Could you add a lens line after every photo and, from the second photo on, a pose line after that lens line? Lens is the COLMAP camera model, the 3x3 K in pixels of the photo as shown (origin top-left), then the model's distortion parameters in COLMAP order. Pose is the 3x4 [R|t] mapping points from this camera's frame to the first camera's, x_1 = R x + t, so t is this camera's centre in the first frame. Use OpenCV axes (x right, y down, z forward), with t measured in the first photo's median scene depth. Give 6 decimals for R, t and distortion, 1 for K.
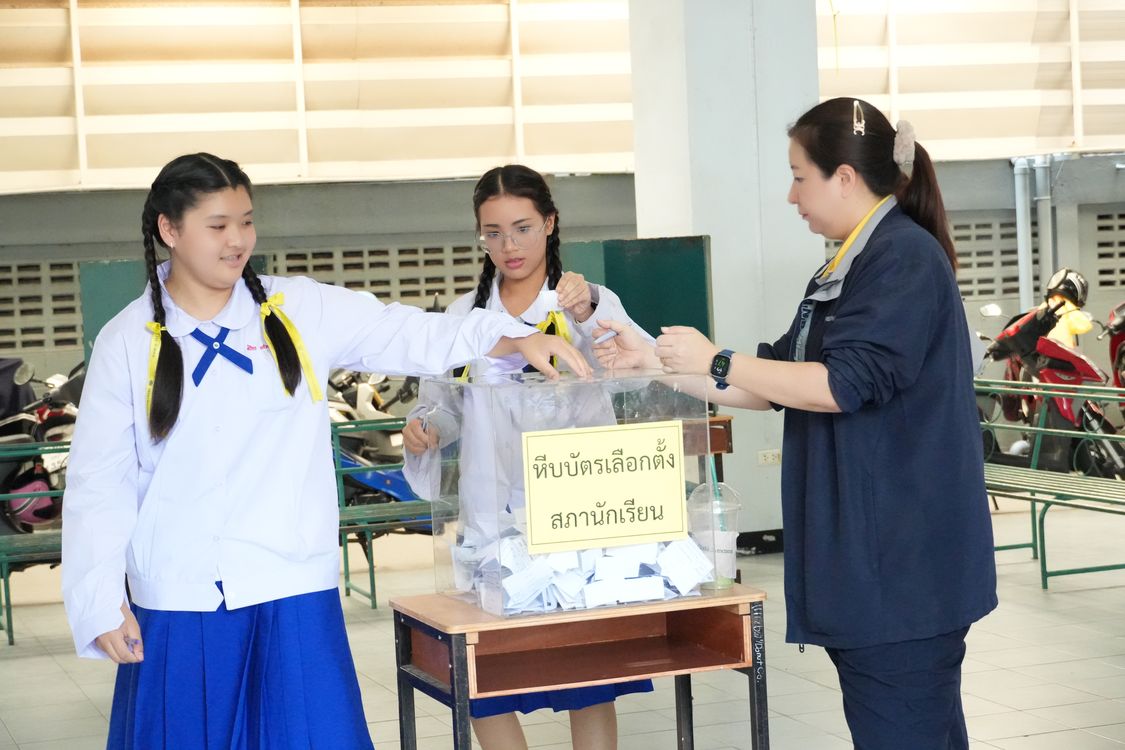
lens RADIAL K [[2327.6, 0, 562.5], [0, 2327.6, 375.0], [0, 0, 1]] dist [0.035547, 0.114900]
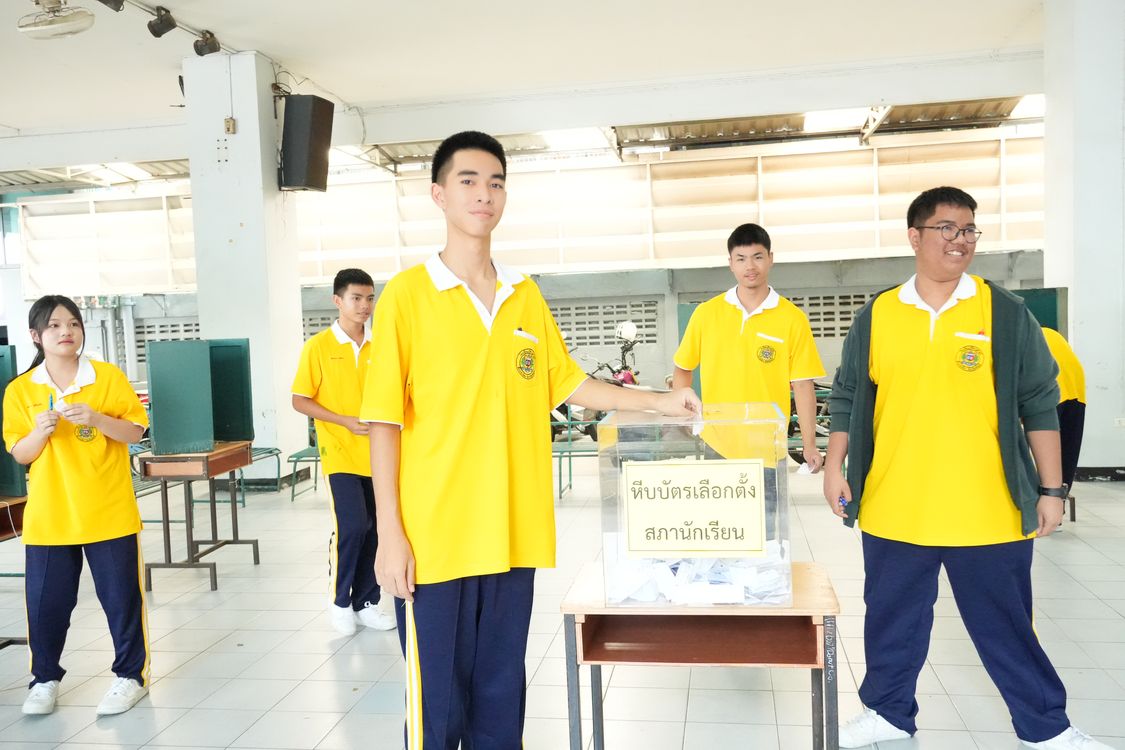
lens RADIAL K [[985.7, 0, 562.5], [0, 985.7, 375.0], [0, 0, 1]] dist [0.005338, 0.017637]
pose [[0.871508, 0.040456, -0.488710, 0.080747], [-0.023351, 0.998884, 0.041047, -0.016396], [0.489825, -0.024361, 0.871480, 0.197390]]
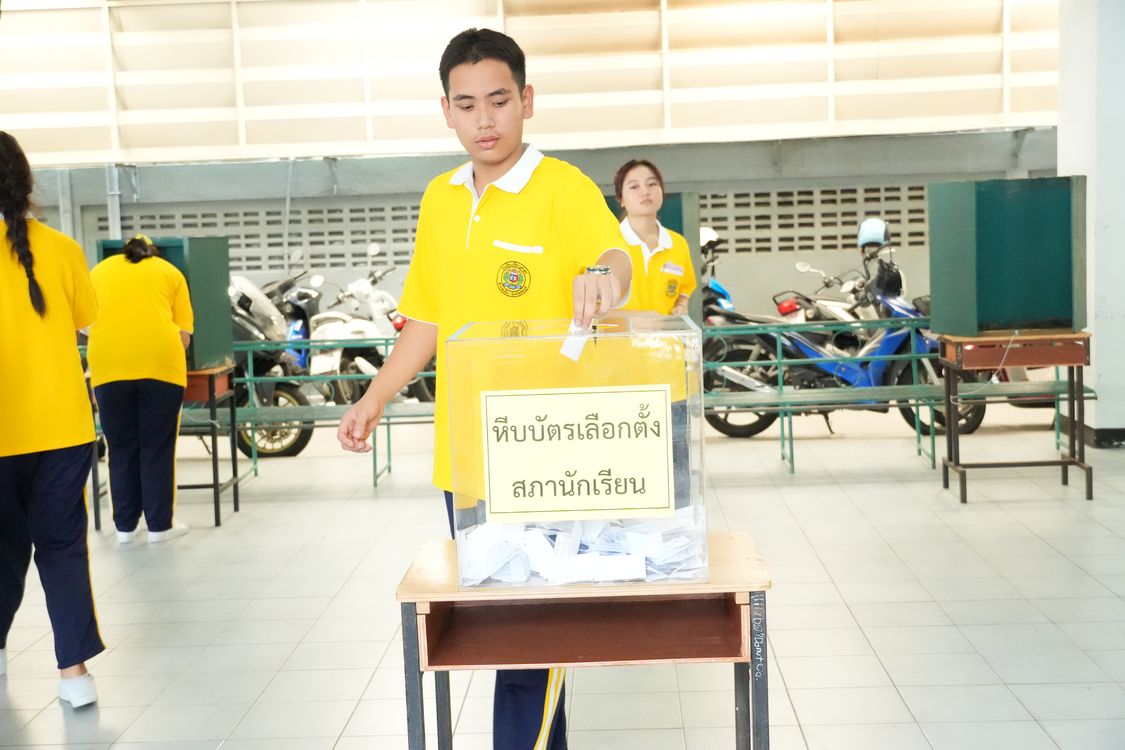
lens RADIAL K [[1489.9, 0, 562.5], [0, 1489.9, 375.0], [0, 0, 1]] dist [0.057934, -0.061354]
pose [[0.927571, 0.050576, -0.370209, 0.087001], [-0.023777, 0.996778, 0.076601, -0.010401], [0.372890, -0.062251, 0.925785, 0.177812]]
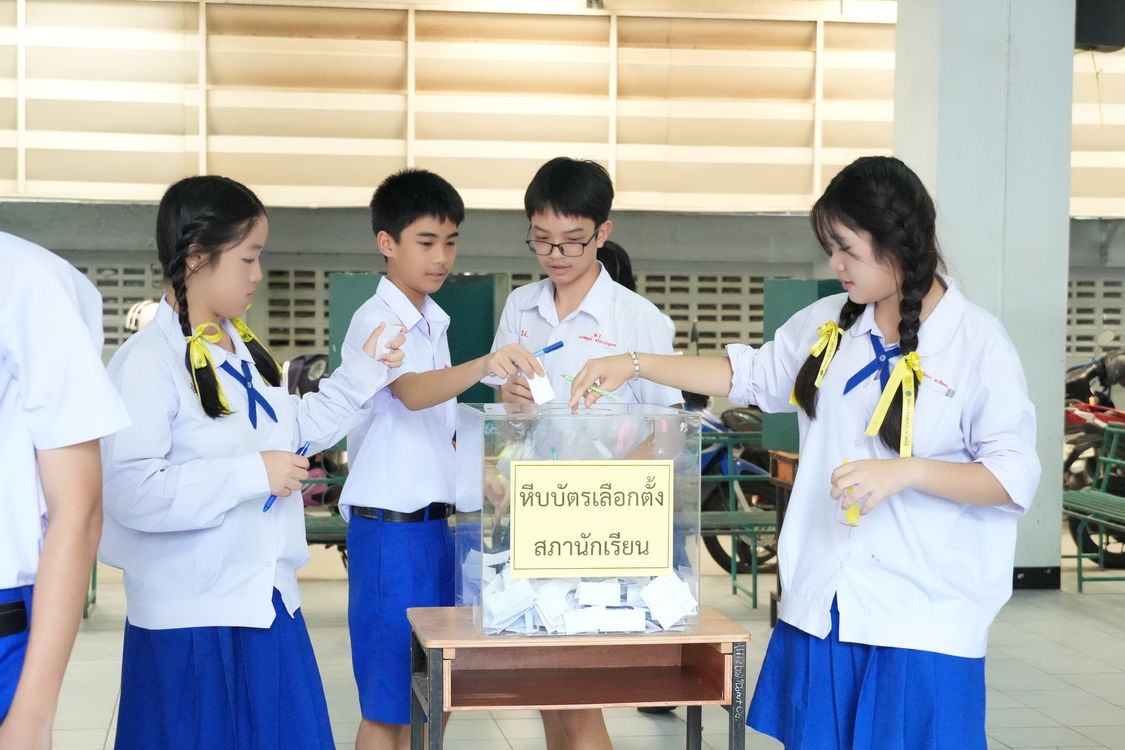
lens RADIAL K [[2147.0, 0, 562.5], [0, 2147.0, 375.0], [0, 0, 1]] dist [0.062278, 0.194655]
pose [[0.980959, 0.064758, -0.183103, 0.067959], [-0.065881, 0.997828, -0.000049, -0.005786], [0.182702, 0.012111, 0.983094, 0.021463]]
